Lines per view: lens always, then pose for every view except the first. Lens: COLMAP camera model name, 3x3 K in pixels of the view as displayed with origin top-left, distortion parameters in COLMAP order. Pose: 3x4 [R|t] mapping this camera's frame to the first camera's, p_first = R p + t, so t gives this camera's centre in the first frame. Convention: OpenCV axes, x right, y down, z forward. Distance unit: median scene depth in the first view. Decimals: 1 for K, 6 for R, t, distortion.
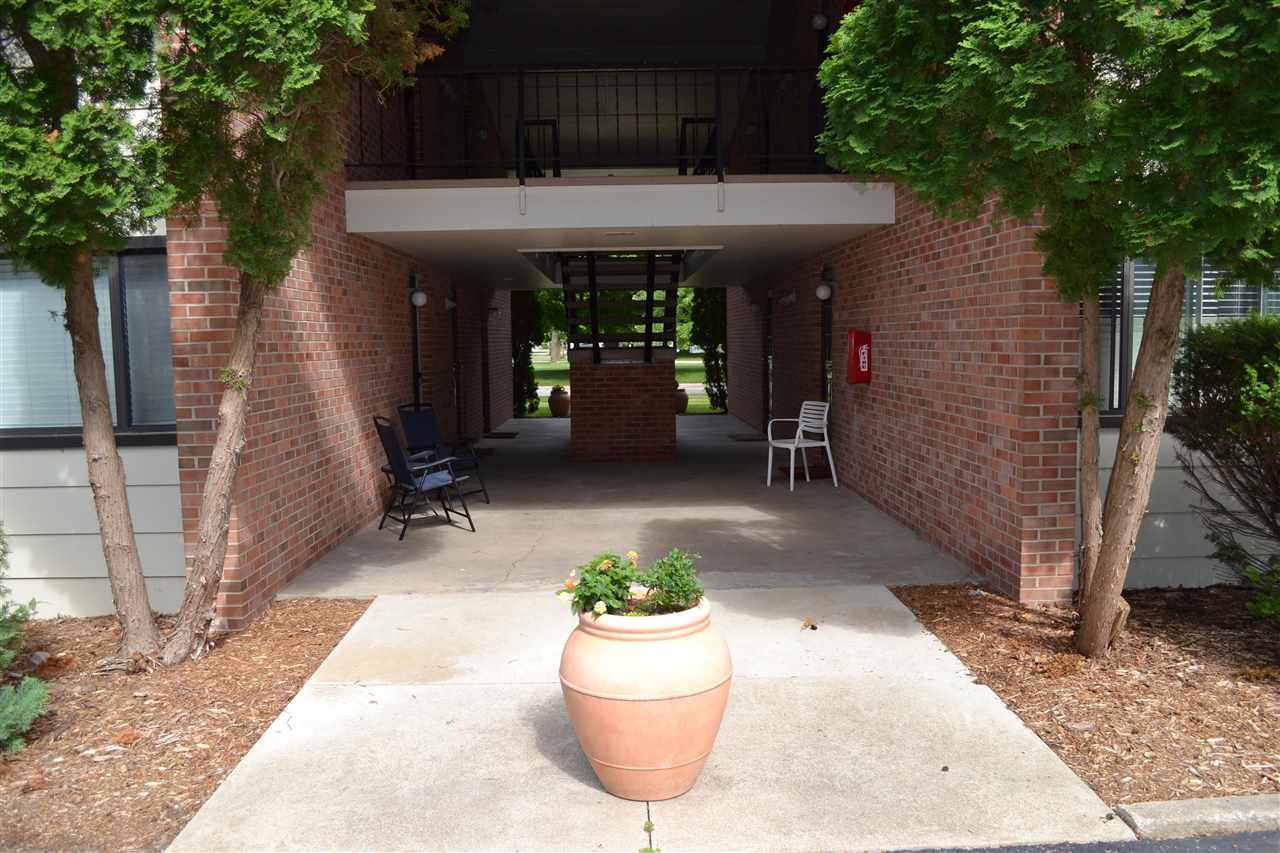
lens RADIAL K [[1017.9, 0, 635.5], [0, 1017.9, 431.7], [0, 0, 1]] dist [-0.082861, 0.005731]
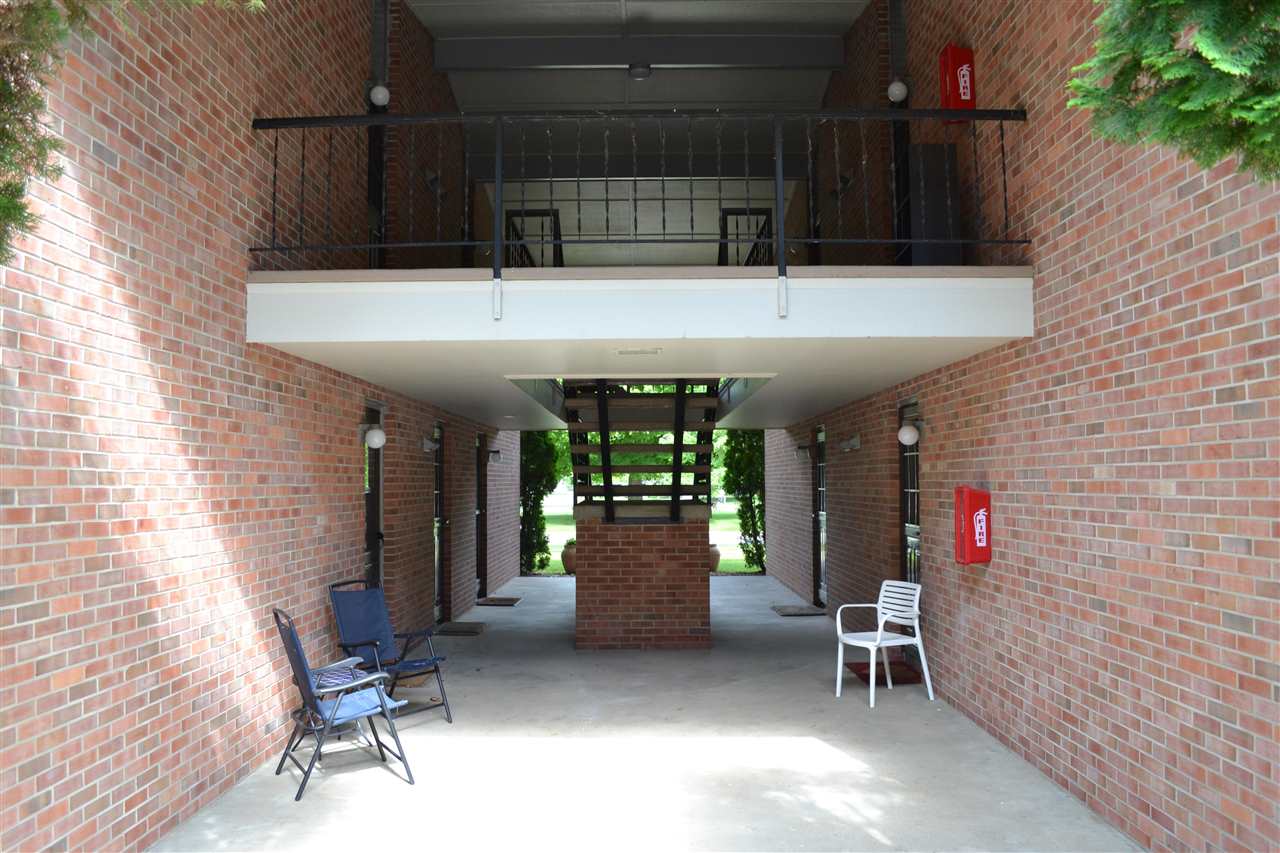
lens RADIAL K [[1017.9, 0, 635.5], [0, 1017.9, 431.7], [0, 0, 1]] dist [-0.082861, 0.005731]
pose [[0.999596, 0.010084, -0.026580, 0.002553], [-0.013680, 0.990225, -0.138803, -0.037549], [0.024920, 0.139111, 0.989963, 0.283126]]
